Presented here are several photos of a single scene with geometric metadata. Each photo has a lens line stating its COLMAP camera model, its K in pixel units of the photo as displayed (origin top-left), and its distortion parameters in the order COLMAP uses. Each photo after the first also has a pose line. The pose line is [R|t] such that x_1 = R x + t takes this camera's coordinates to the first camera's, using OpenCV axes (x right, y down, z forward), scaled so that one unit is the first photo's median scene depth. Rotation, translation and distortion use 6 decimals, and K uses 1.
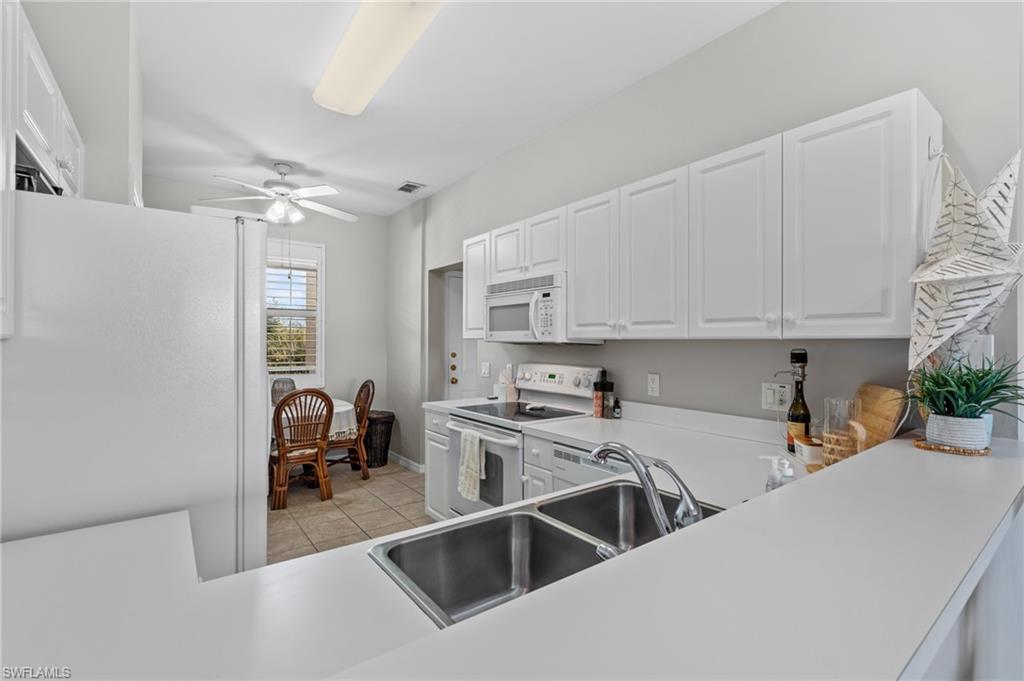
lens RADIAL K [[461.4, 0, 512.3], [0, 461.4, 342.9], [0, 0, 1]] dist [-0.004214, 0.001590]
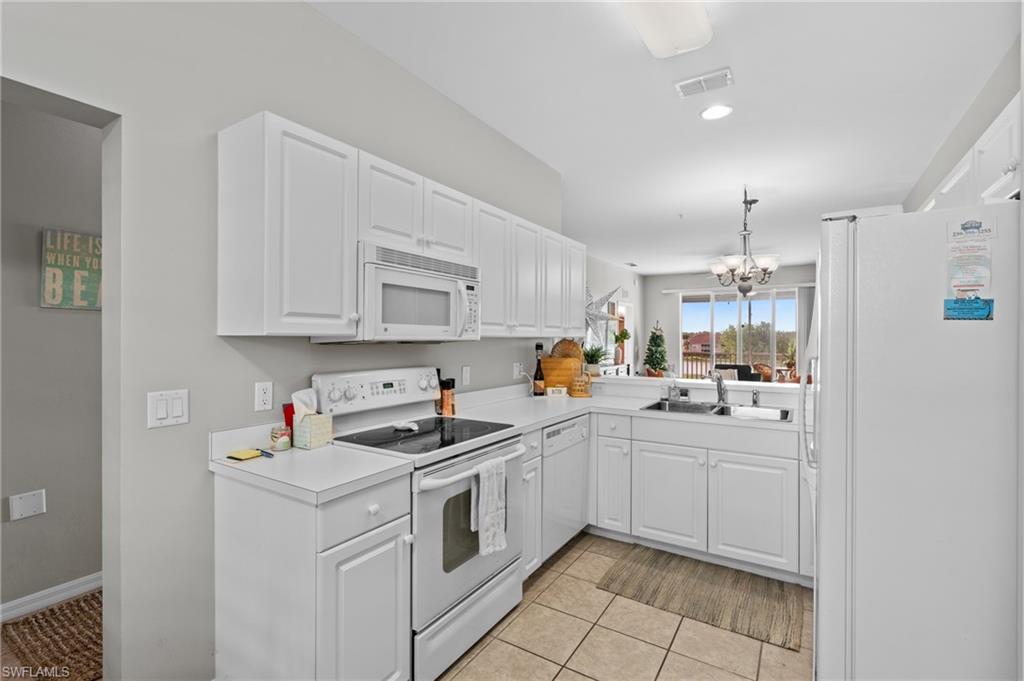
lens RADIAL K [[461.4, 0, 508.4], [0, 461.4, 337.4], [0, 0, 1]] dist [-0.004214, 0.001590]
pose [[-0.344819, -0.002672, 0.938665, -0.791646], [-0.000962, 0.999996, 0.002493, -0.009123], [-0.938669, -0.000043, -0.344820, 1.231532]]
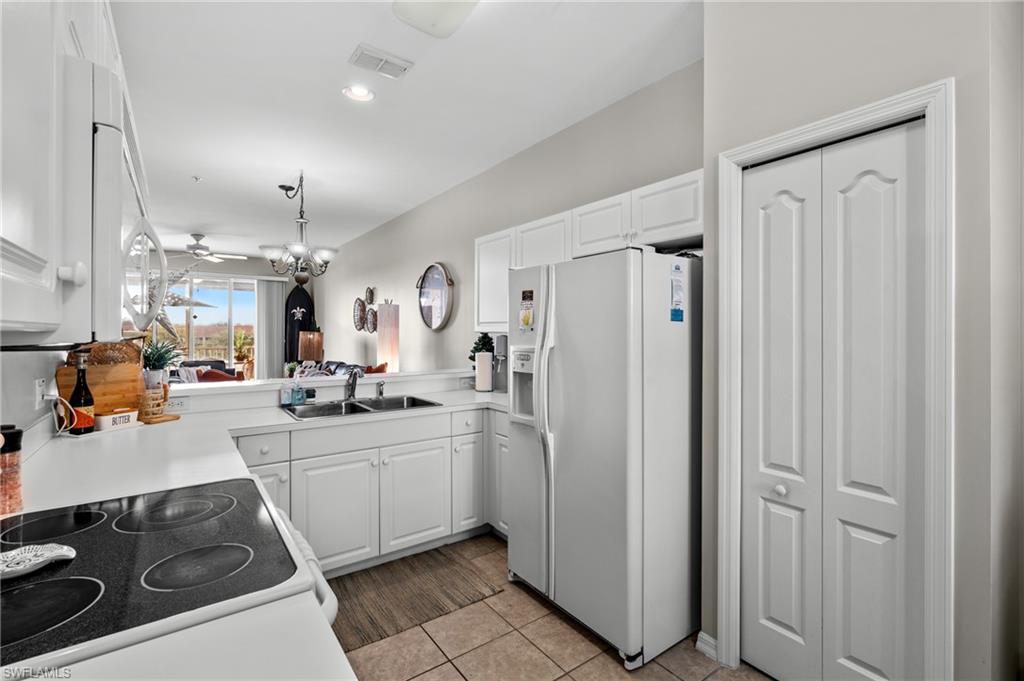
lens RADIAL K [[461.4, 0, 511.9], [0, 461.4, 334.7], [0, 0, 1]] dist [-0.004214, 0.001590]
pose [[-0.999879, -0.004369, 0.014928, -0.285993], [-0.004216, 0.999938, 0.010272, -0.009879], [-0.014972, 0.010207, -0.999836, 1.431803]]
